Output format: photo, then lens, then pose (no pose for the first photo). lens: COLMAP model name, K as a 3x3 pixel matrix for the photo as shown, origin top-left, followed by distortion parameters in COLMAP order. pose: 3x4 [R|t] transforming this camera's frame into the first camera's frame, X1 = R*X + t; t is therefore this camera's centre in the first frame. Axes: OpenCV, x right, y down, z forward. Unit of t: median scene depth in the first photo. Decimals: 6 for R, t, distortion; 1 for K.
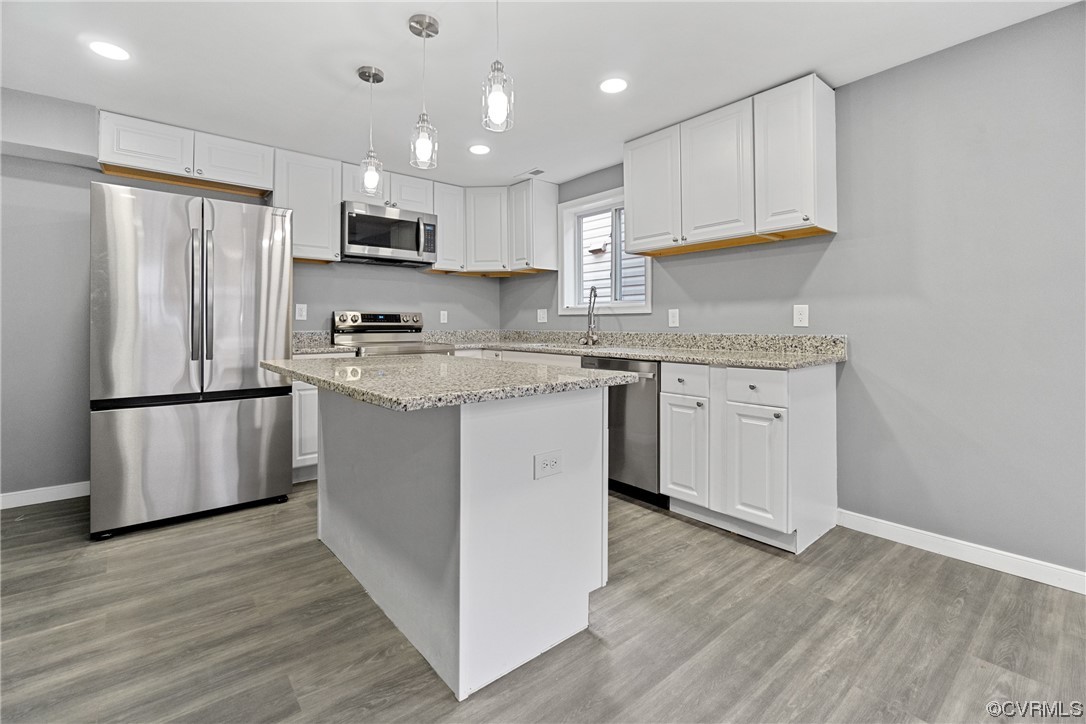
lens RADIAL K [[495.3, 0, 549.3], [0, 495.3, 325.3], [0, 0, 1]] dist [-0.001895, -0.000091]
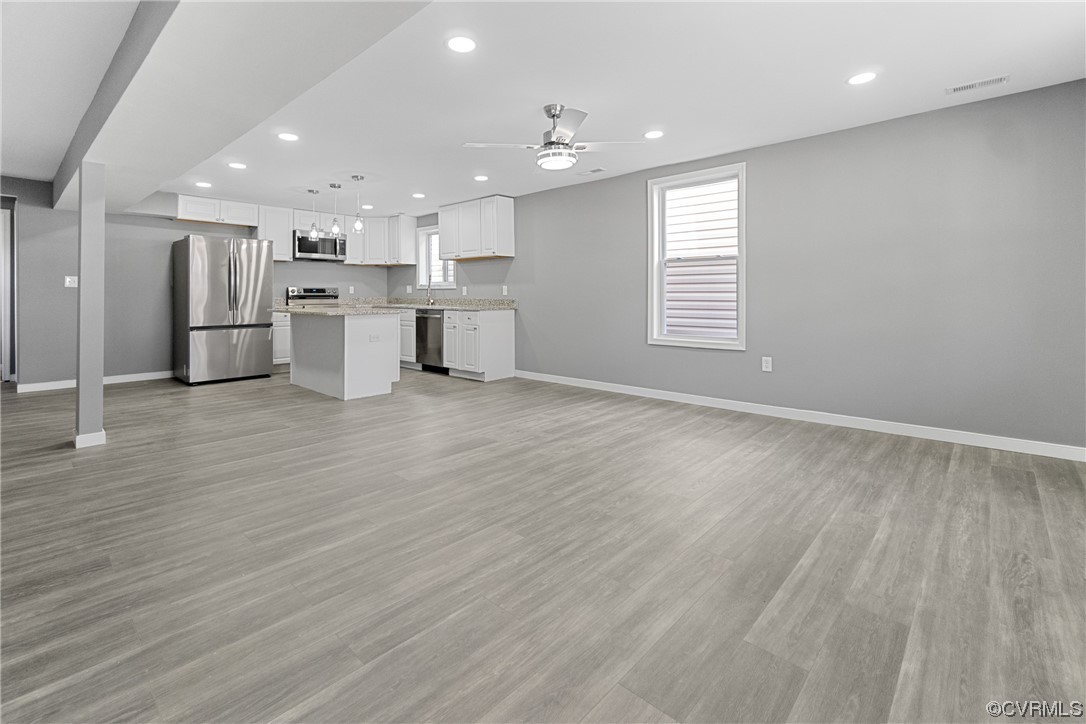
lens RADIAL K [[495.3, 0, 549.8], [0, 495.3, 294.3], [0, 0, 1]] dist [-0.001895, -0.000091]
pose [[0.990611, -0.001053, 0.136705, 0.273615], [0.001079, 0.999999, -0.000114, -0.000554], [-0.136704, 0.000261, 0.990612, -0.938101]]
